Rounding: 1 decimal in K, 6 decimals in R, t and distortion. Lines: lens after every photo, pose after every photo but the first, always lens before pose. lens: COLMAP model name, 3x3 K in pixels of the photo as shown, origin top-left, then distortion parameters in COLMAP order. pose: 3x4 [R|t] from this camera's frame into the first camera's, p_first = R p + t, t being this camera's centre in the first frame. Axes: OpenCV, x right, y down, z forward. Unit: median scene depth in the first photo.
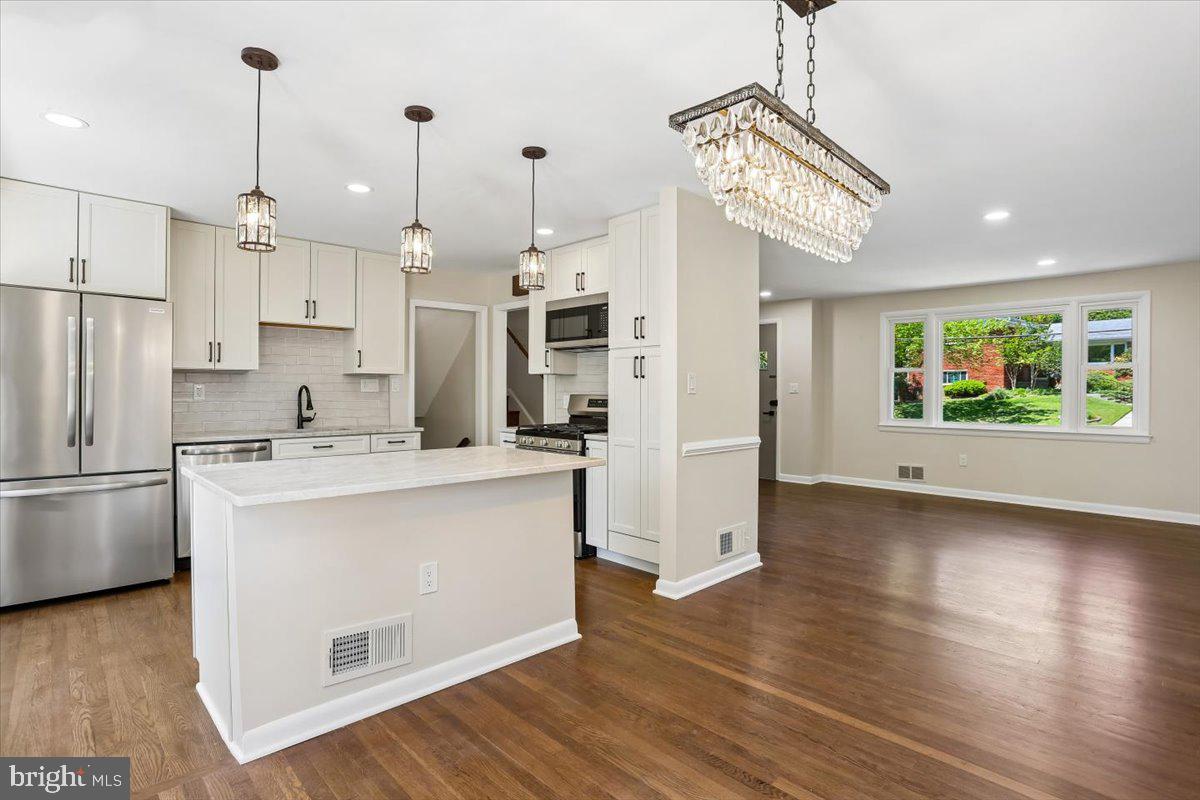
lens RADIAL K [[584.3, 0, 585.1], [0, 584.3, 396.6], [0, 0, 1]] dist [-0.058202, 0.015219]
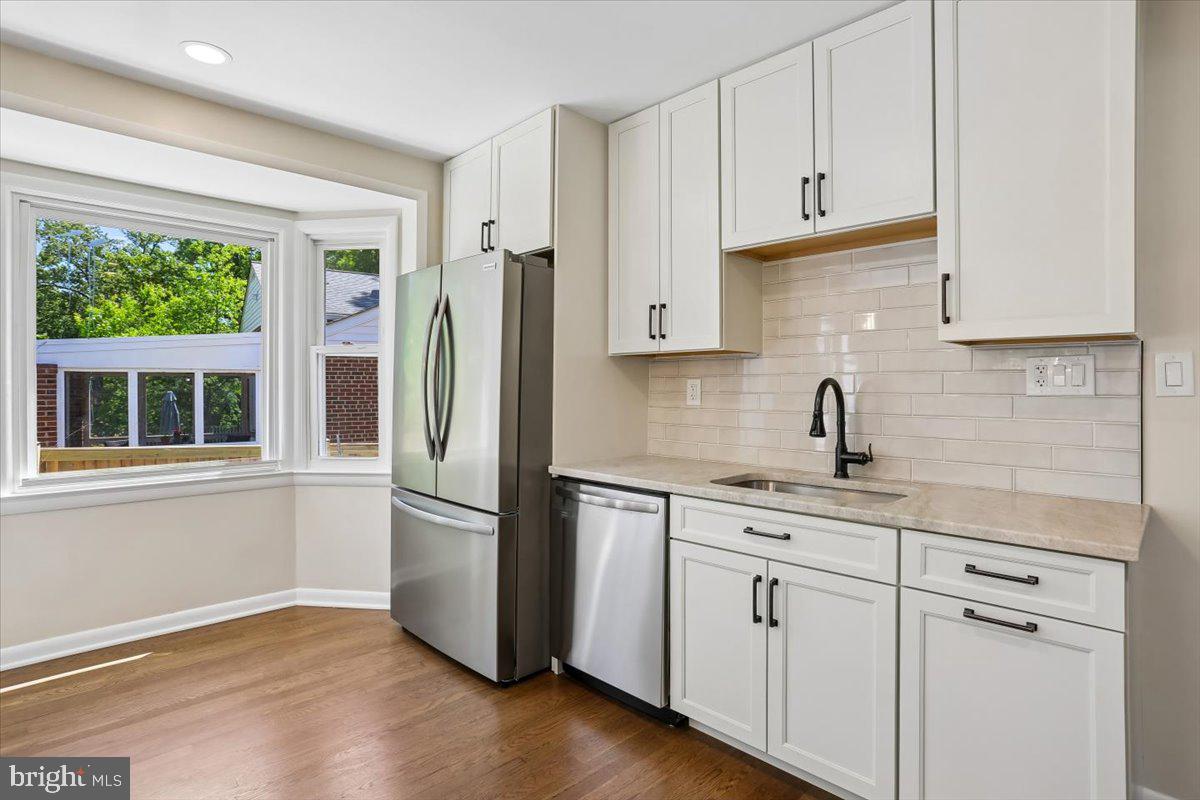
lens RADIAL K [[584.3, 0, 621.4], [0, 584.3, 388.4], [0, 0, 1]] dist [-0.058202, 0.015219]
pose [[0.034804, -0.004904, -0.999382, -0.065058], [-0.015381, 0.999867, -0.005442, -0.008121], [0.999276, 0.015560, 0.034724, 0.907495]]
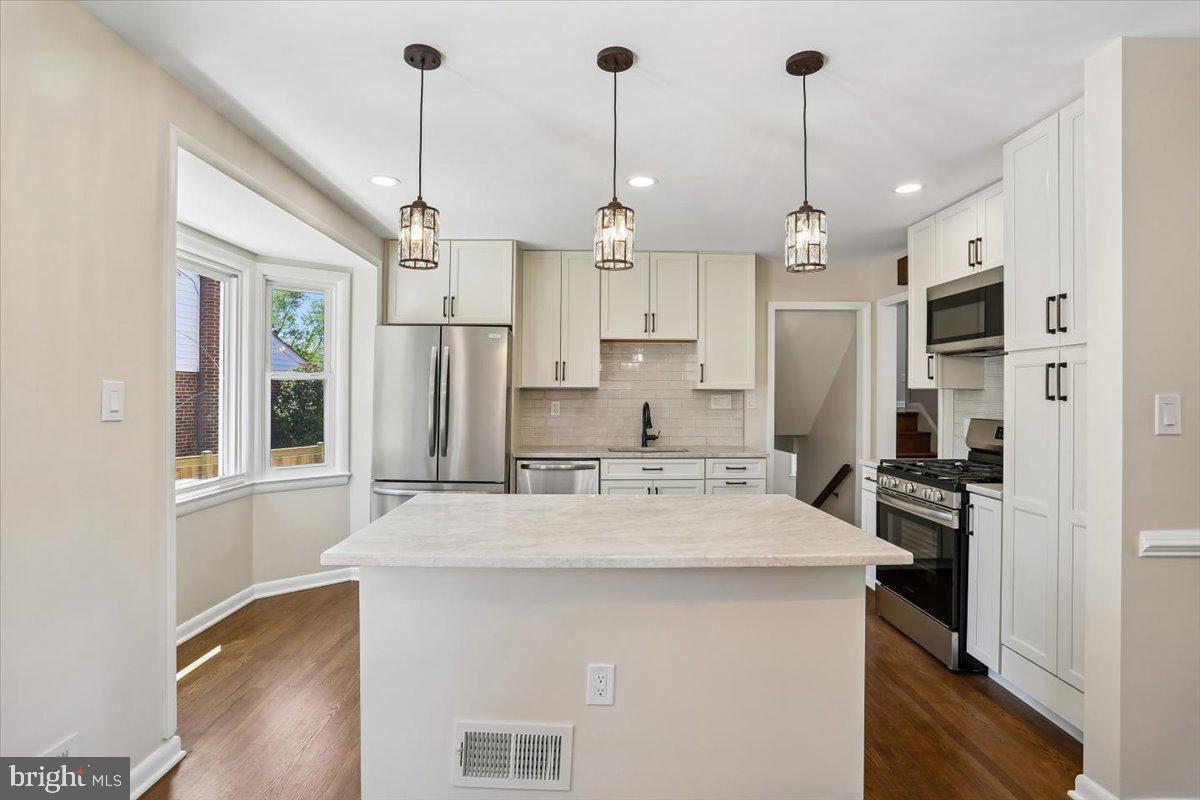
lens RADIAL K [[584.3, 0, 595.6], [0, 584.3, 393.7], [0, 0, 1]] dist [-0.058202, 0.015219]
pose [[0.743535, -0.000119, -0.668697, 0.111971], [-0.010701, 0.999870, -0.012077, -0.023051], [0.668612, 0.016135, 0.743437, 0.238075]]
